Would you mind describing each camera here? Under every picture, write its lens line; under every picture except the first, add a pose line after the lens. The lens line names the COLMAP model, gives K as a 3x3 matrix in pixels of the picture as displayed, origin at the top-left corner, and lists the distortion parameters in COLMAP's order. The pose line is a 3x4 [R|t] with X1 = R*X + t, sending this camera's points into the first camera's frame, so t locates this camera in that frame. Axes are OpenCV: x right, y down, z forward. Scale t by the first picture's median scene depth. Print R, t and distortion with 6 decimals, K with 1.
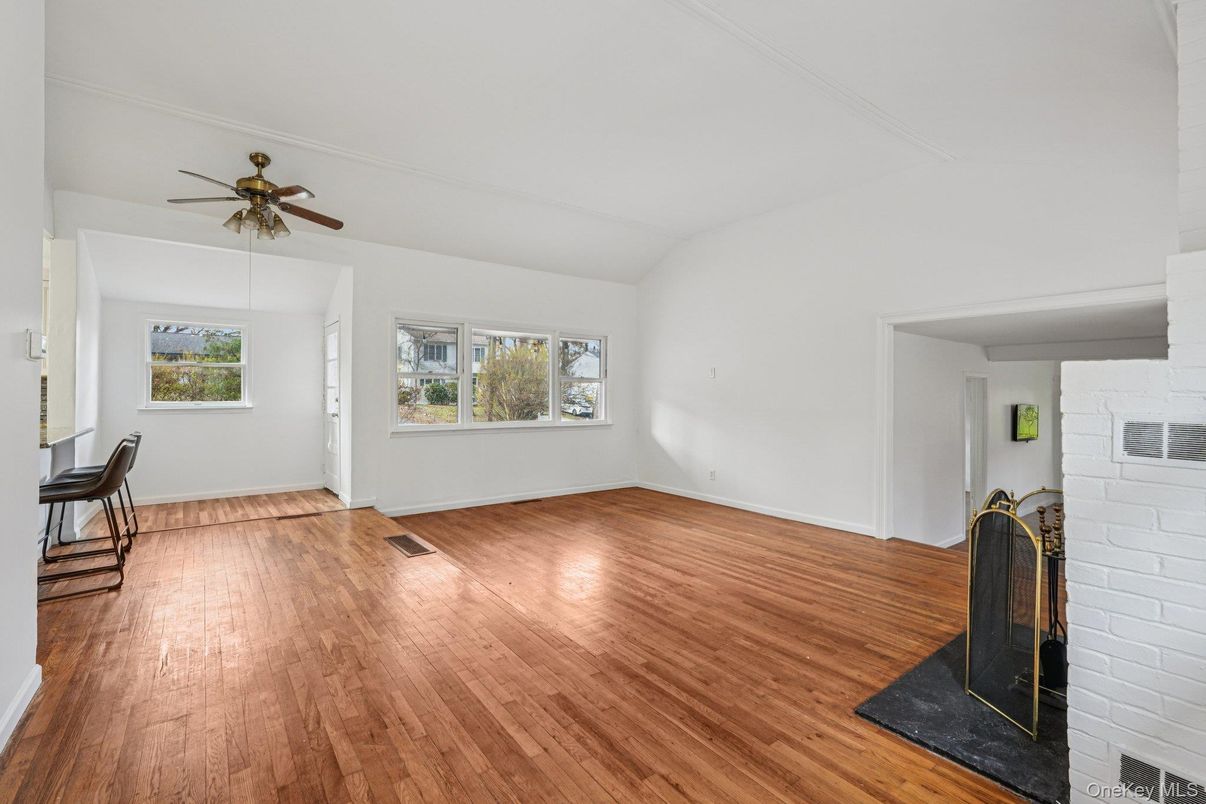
lens RADIAL K [[540.7, 0, 603.3], [0, 540.7, 394.1], [0, 0, 1]] dist [-0.015131, 0.008941]
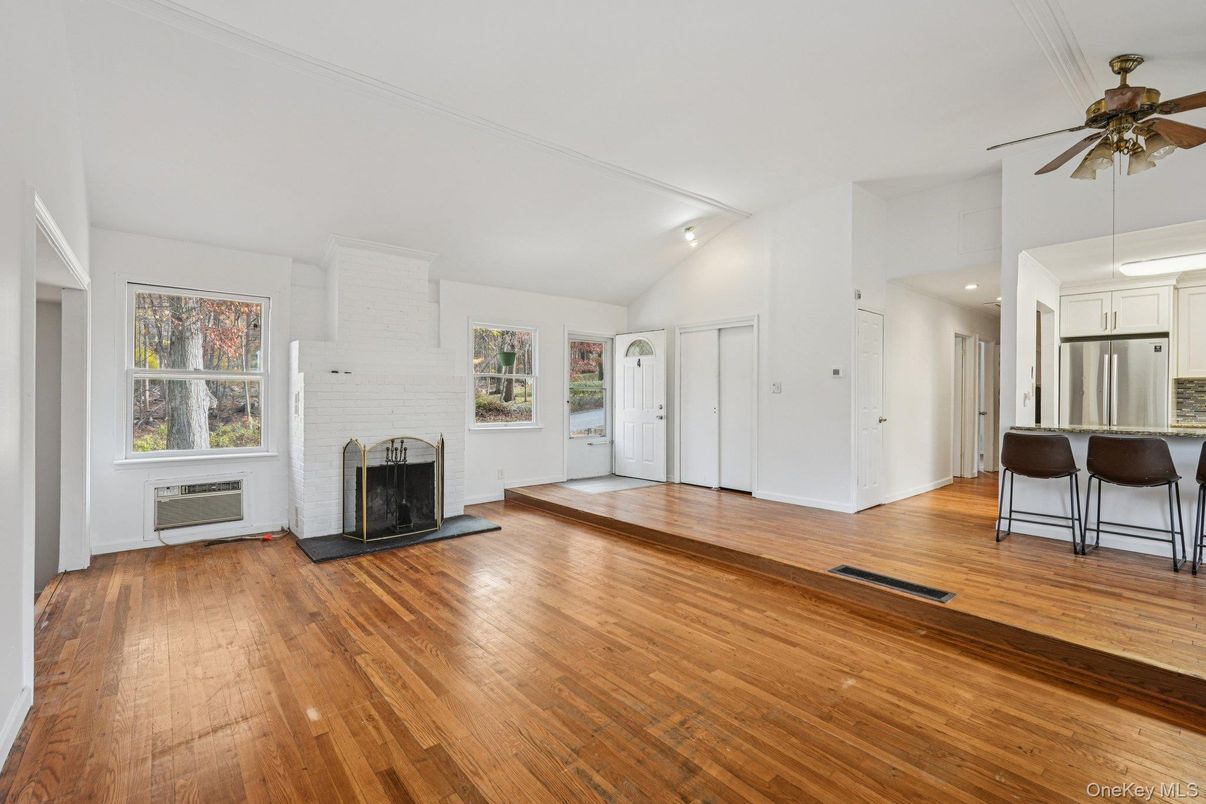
lens RADIAL K [[540.7, 0, 603.3], [0, 540.7, 394.1], [0, 0, 1]] dist [-0.015131, 0.008941]
pose [[-0.998679, -0.012011, -0.049953, 0.090769], [-0.011834, 0.999923, -0.003856, 0.018029], [0.049996, -0.003260, -0.998744, 1.792938]]
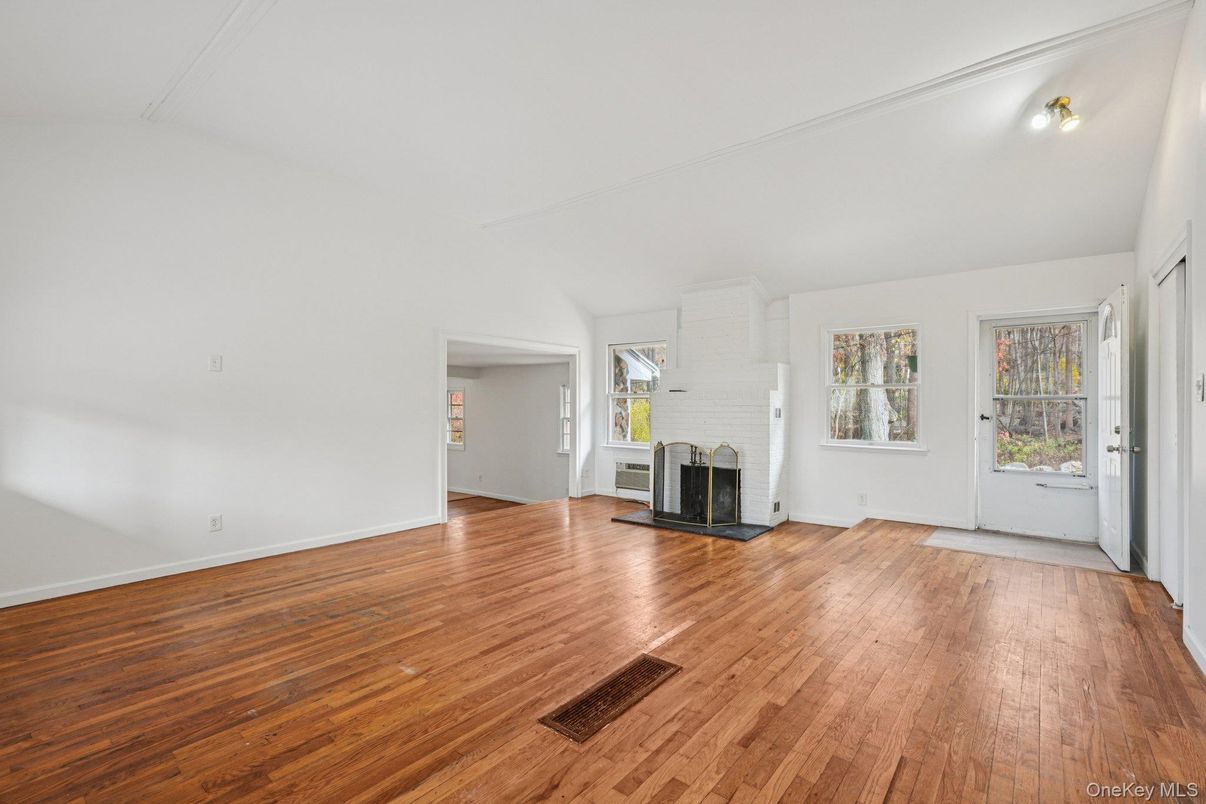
lens RADIAL K [[540.7, 0, 603.3], [0, 540.7, 394.1], [0, 0, 1]] dist [-0.015131, 0.008941]
pose [[-0.241442, 0.015872, 0.970286, -0.871009], [-0.005526, 0.999828, -0.017730, 0.010014], [-0.970400, -0.009642, -0.241312, 1.164600]]
